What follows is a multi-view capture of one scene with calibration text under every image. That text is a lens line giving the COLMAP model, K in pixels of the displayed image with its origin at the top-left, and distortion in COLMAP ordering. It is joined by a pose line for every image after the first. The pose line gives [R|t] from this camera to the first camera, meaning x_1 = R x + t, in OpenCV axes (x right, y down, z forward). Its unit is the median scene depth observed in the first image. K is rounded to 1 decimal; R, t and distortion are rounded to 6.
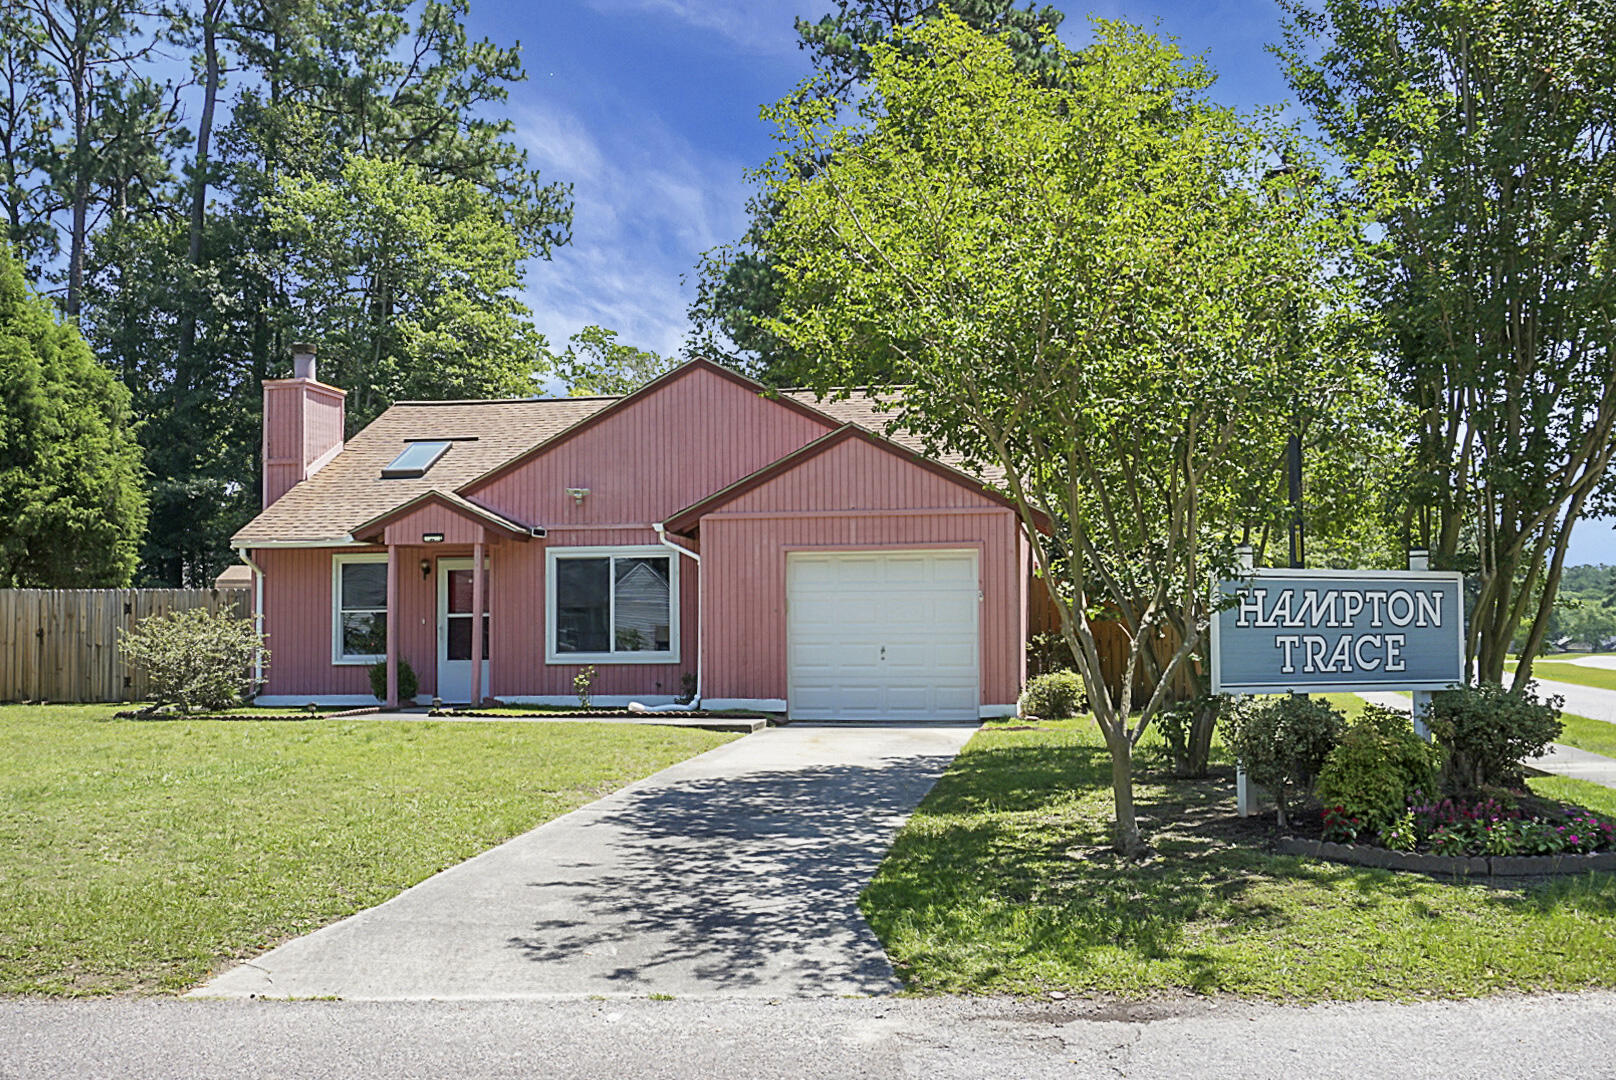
lens RADIAL K [[1633.2, 0, 808.0], [0, 1633.2, 540.0], [0, 0, 1]] dist [-0.013696, 0.045245]
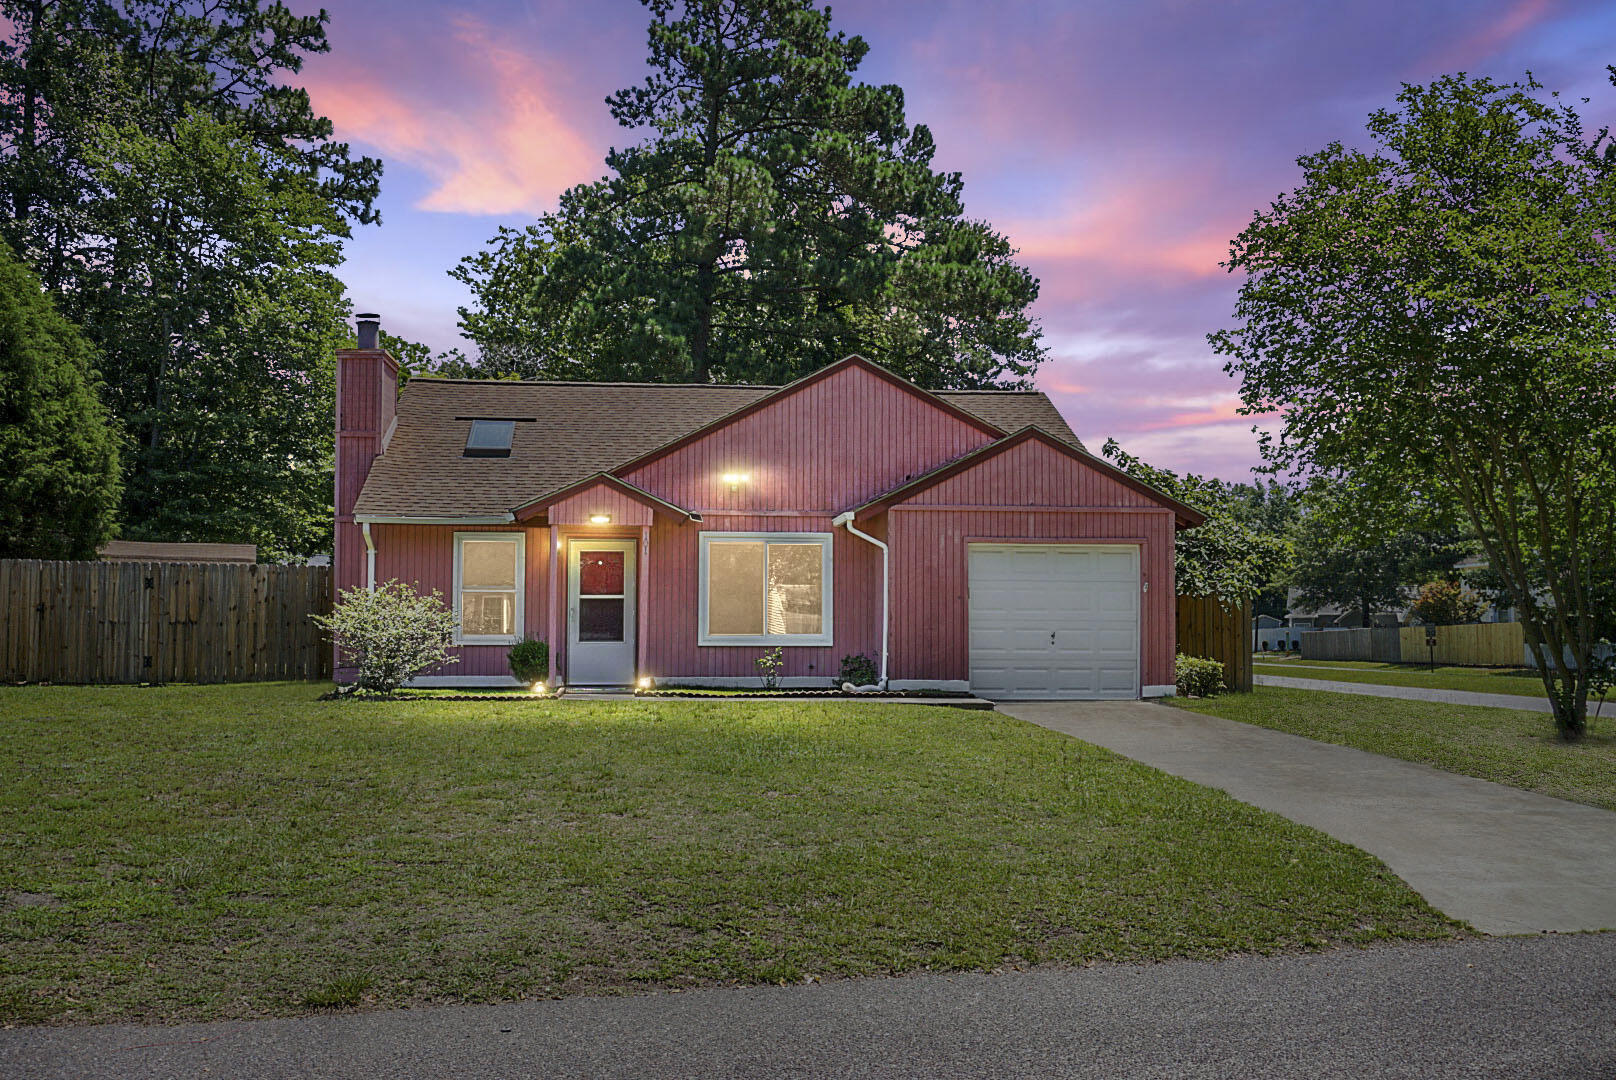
lens RADIAL K [[1557.1, 0, 808.0], [0, 1557.1, 540.0], [0, 0, 1]] dist [-0.000411, 0.004418]
pose [[0.957877, 0.027943, 0.285816, -0.353472], [-0.029127, 0.999576, -0.000107, 0.007554], [-0.285698, -0.008222, 0.958285, 0.043959]]
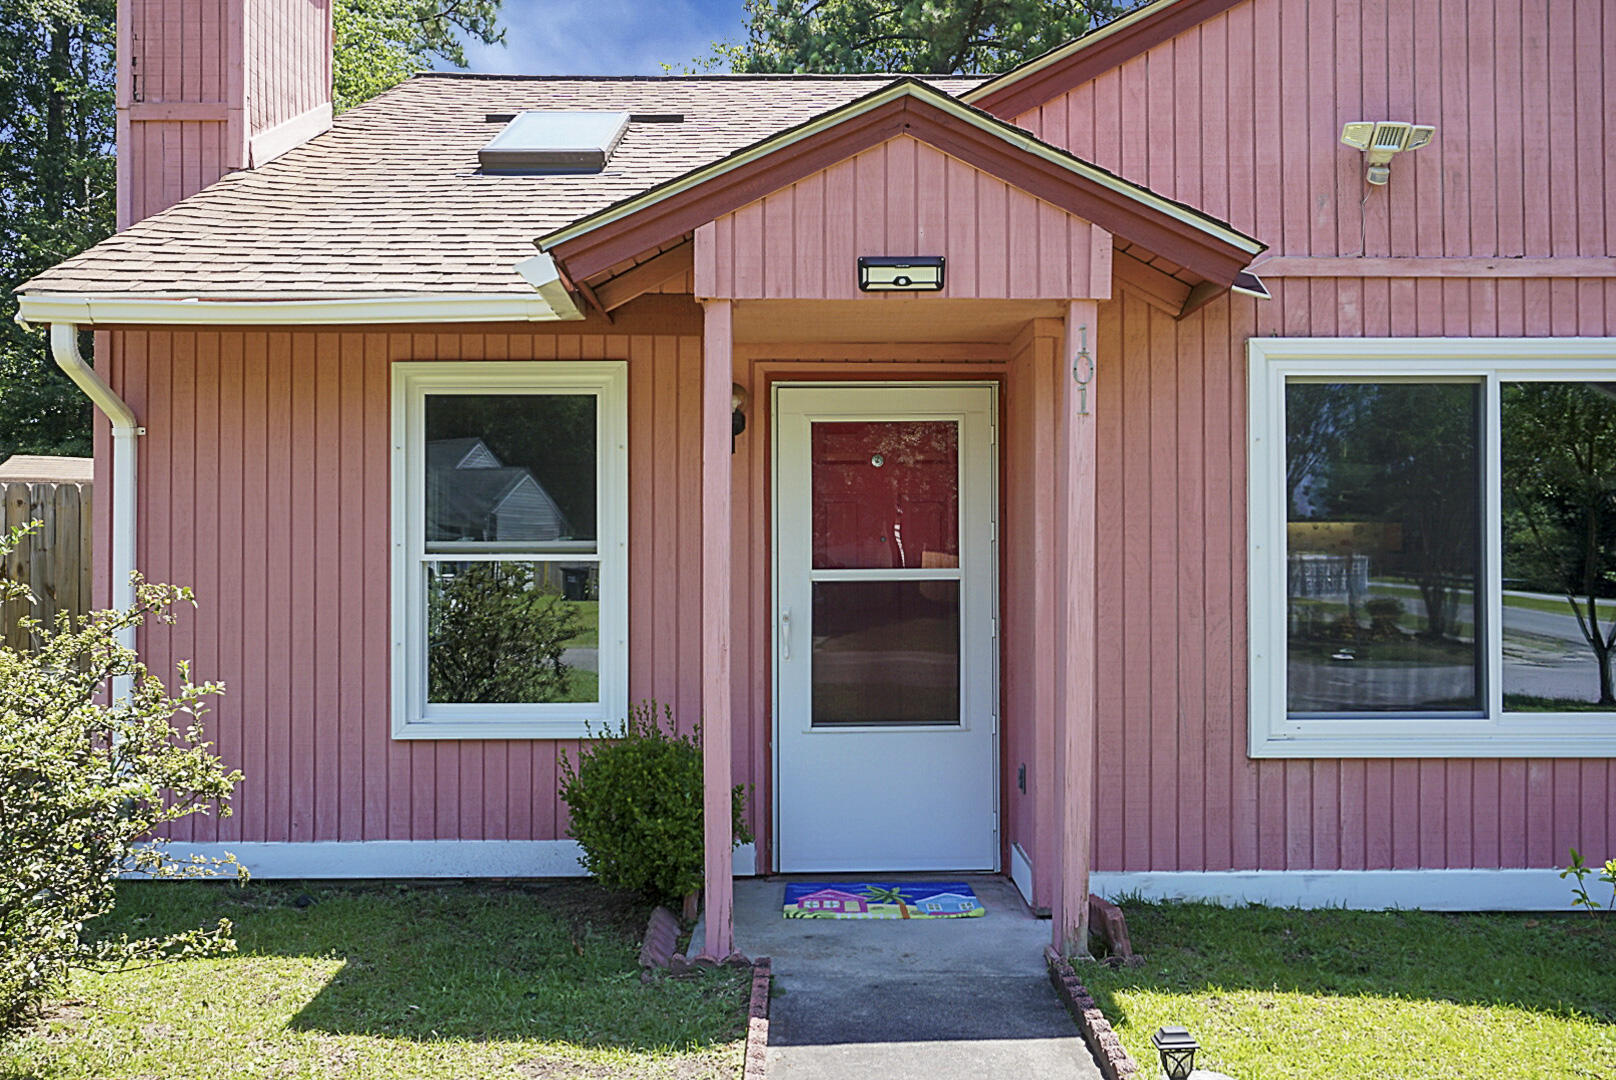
lens RADIAL K [[1426.1, 0, 808.0], [0, 1426.1, 540.0], [0, 0, 1]] dist [0.003547, -0.002005]
pose [[0.984785, 0.009378, 0.173525, -0.261447], [-0.017912, 0.998702, 0.047681, 0.027120], [-0.172853, -0.050063, 0.983675, 0.729943]]
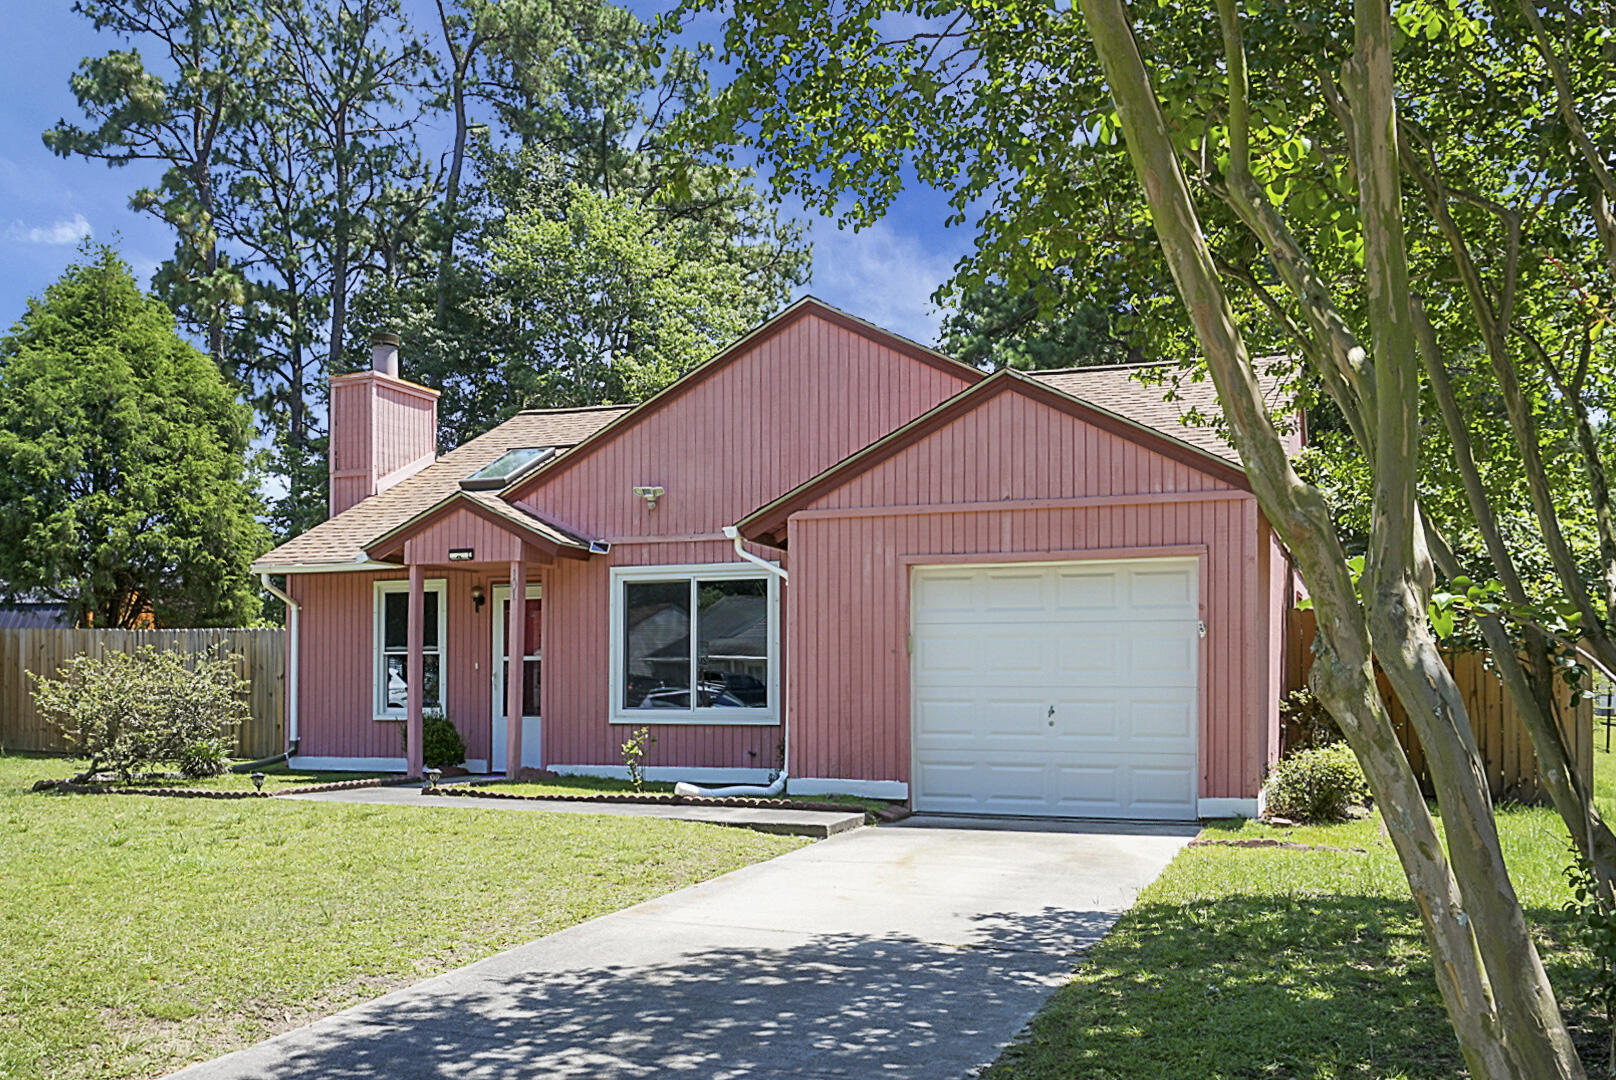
lens RADIAL K [[1437.4, 0, 811.1], [0, 1437.4, 665.9], [0, 0, 1]] dist [-0.013170, -0.004444]
pose [[0.980641, 0.006016, -0.195720, 0.055613], [0.002624, 0.999035, 0.043853, 0.019870], [0.195795, -0.043518, 0.979679, 0.351189]]
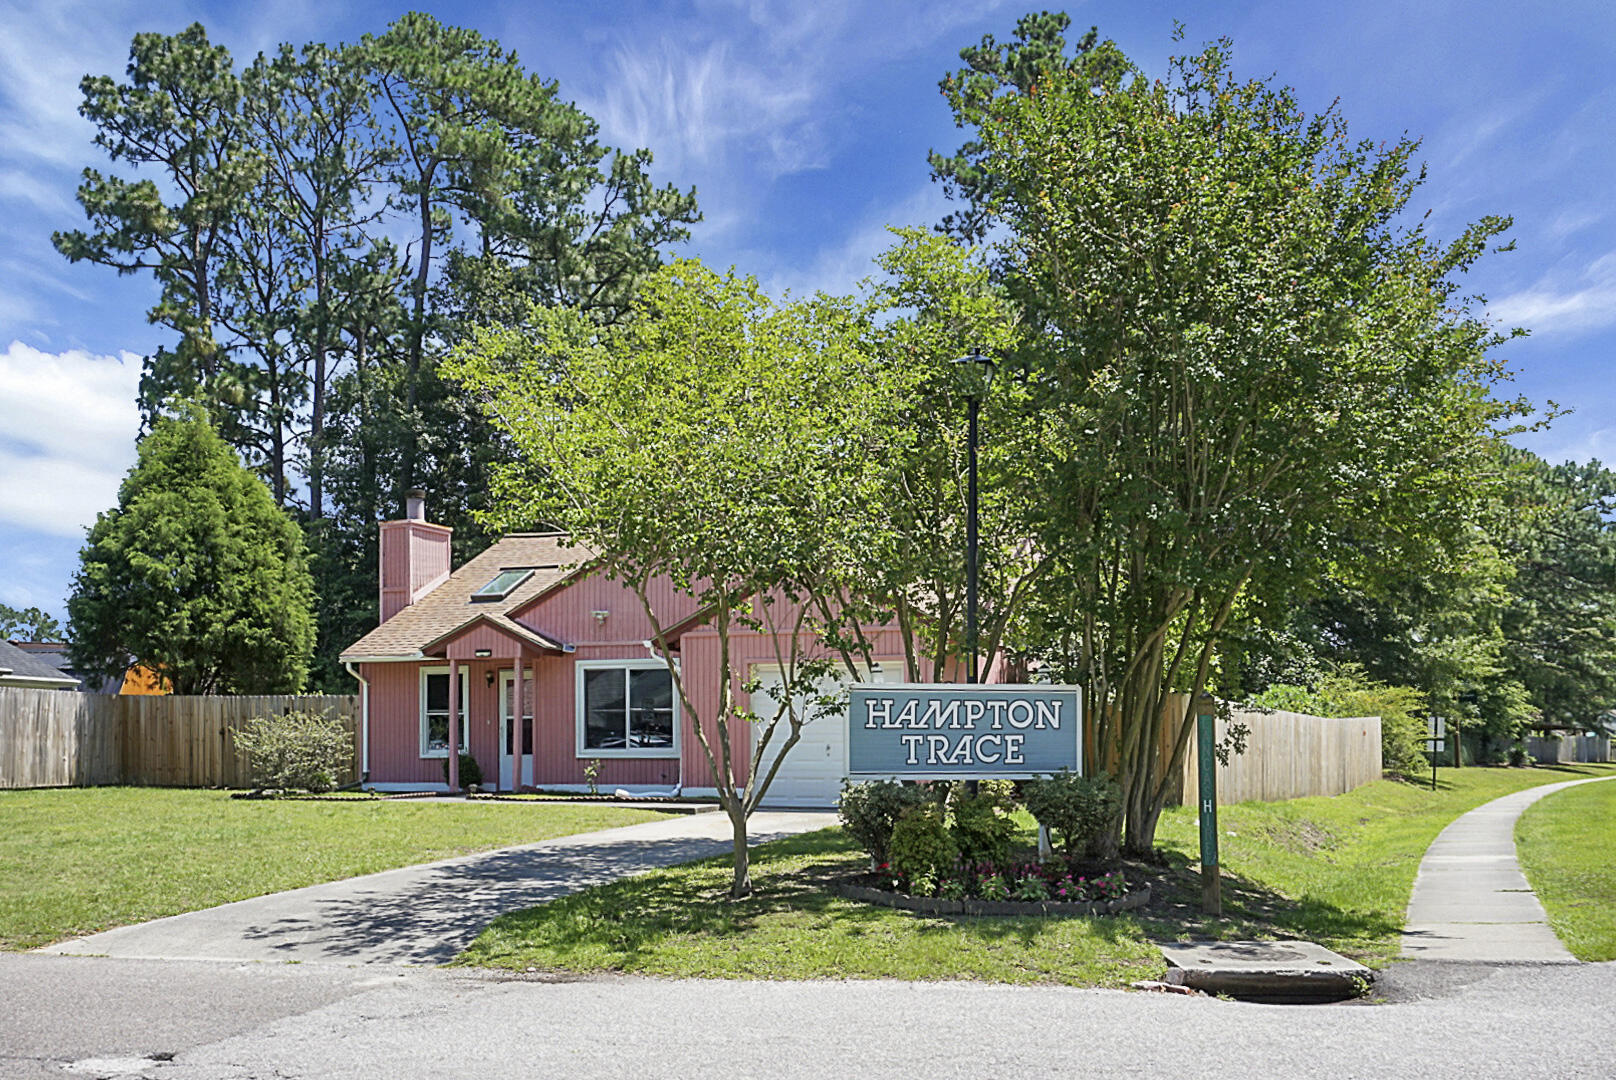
lens RADIAL K [[1634.0, 0, 788.2], [0, 1634.0, 690.1], [0, 0, 1]] dist [0.002669, 0.000909]
pose [[0.980288, -0.002170, -0.197560, 0.215694], [0.008201, 0.999525, 0.029712, -0.007720], [0.197402, -0.030747, 0.979840, -0.134753]]
